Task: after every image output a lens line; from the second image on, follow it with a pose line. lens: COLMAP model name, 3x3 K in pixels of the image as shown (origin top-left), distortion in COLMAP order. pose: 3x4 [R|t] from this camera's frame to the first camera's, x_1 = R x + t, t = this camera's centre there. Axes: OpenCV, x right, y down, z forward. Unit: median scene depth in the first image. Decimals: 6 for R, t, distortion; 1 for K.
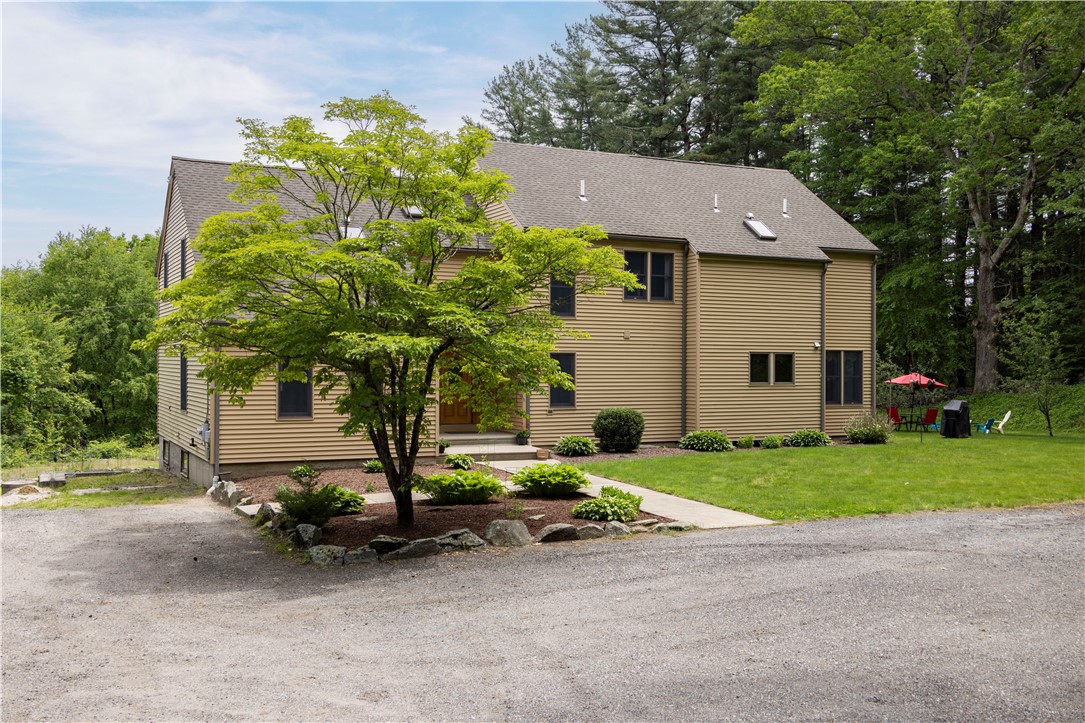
lens RADIAL K [[1088.0, 0, 542.5], [0, 1088.0, 361.5], [0, 0, 1]] dist [0.003726, 0.002925]
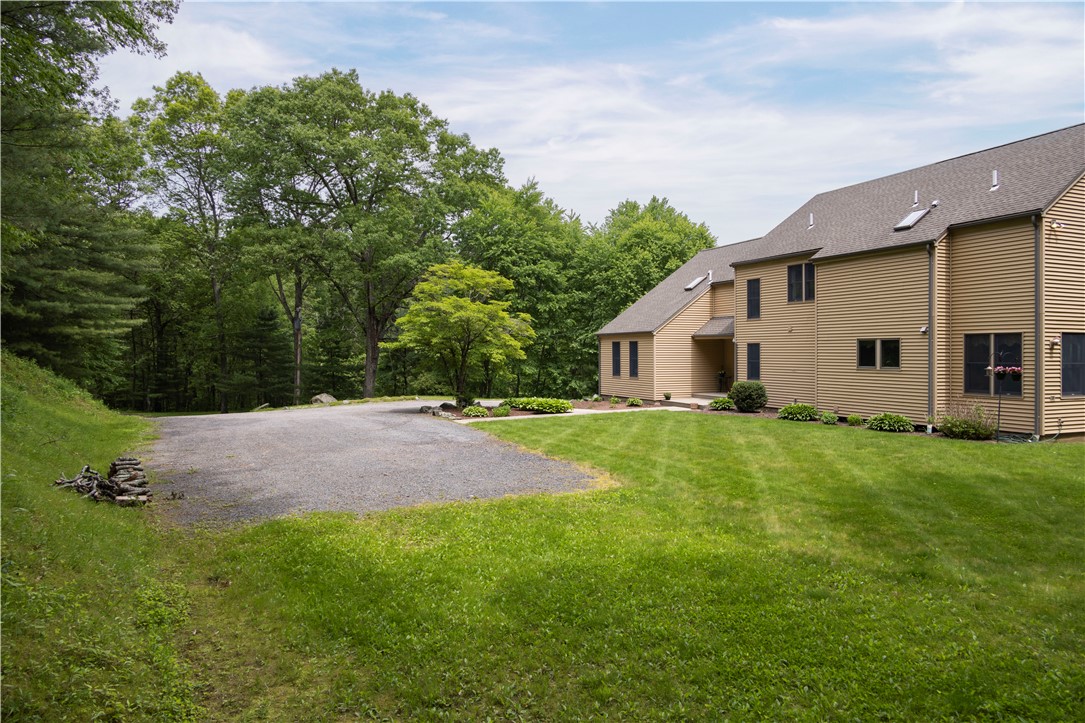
lens RADIAL K [[711.3, 0, 542.5], [0, 711.3, 361.5], [0, 0, 1]] dist [0.000459, -0.000328]
pose [[-0.041838, 0.008850, -0.999085, 0.922880], [0.001242, 0.999960, 0.008806, 0.007512], [0.999124, -0.000872, -0.041848, 0.702474]]
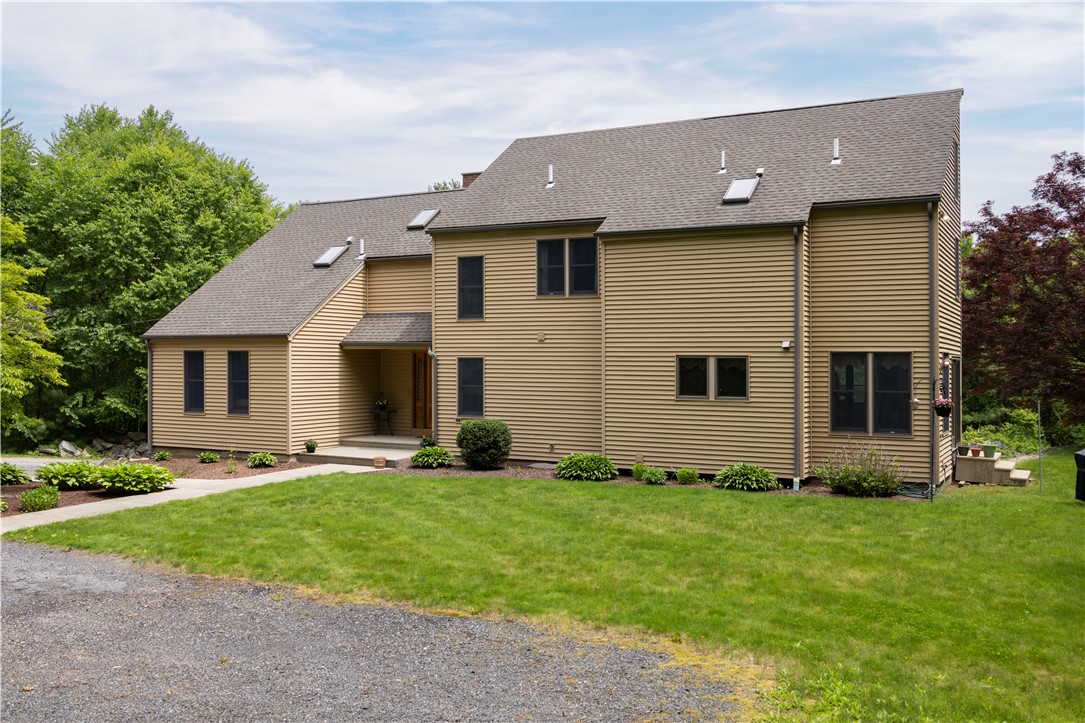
lens RADIAL K [[1001.3, 0, 542.5], [0, 1001.3, 361.5], [0, 0, 1]] dist [-0.009723, -0.001515]
pose [[0.586867, -0.000111, -0.809683, 0.695840], [-0.002430, 0.999995, -0.001899, -0.003042], [0.809680, 0.003082, 0.586864, 0.508903]]
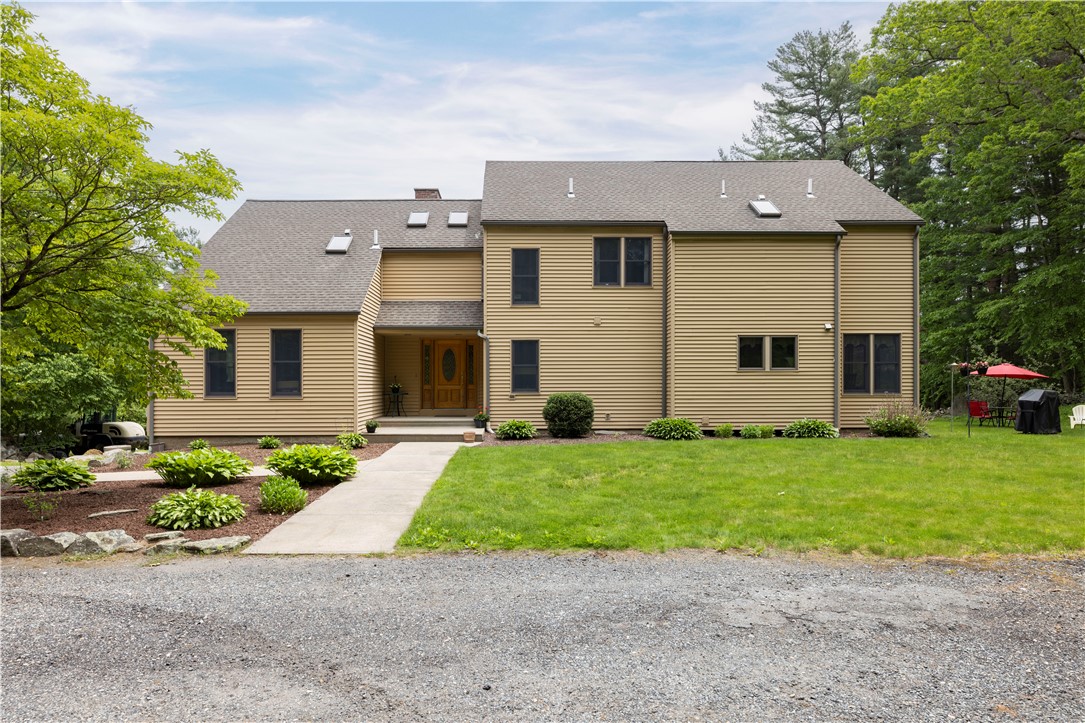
lens RADIAL K [[643.8, 0, 516.2], [0, 643.8, 389.0], [0, 0, 1]] dist [0.000254, -0.000904]
pose [[0.903204, -0.002783, -0.429203, 0.253542], [0.007235, 0.999936, 0.008742, 0.030945], [0.429151, -0.011001, 0.903166, 0.412460]]
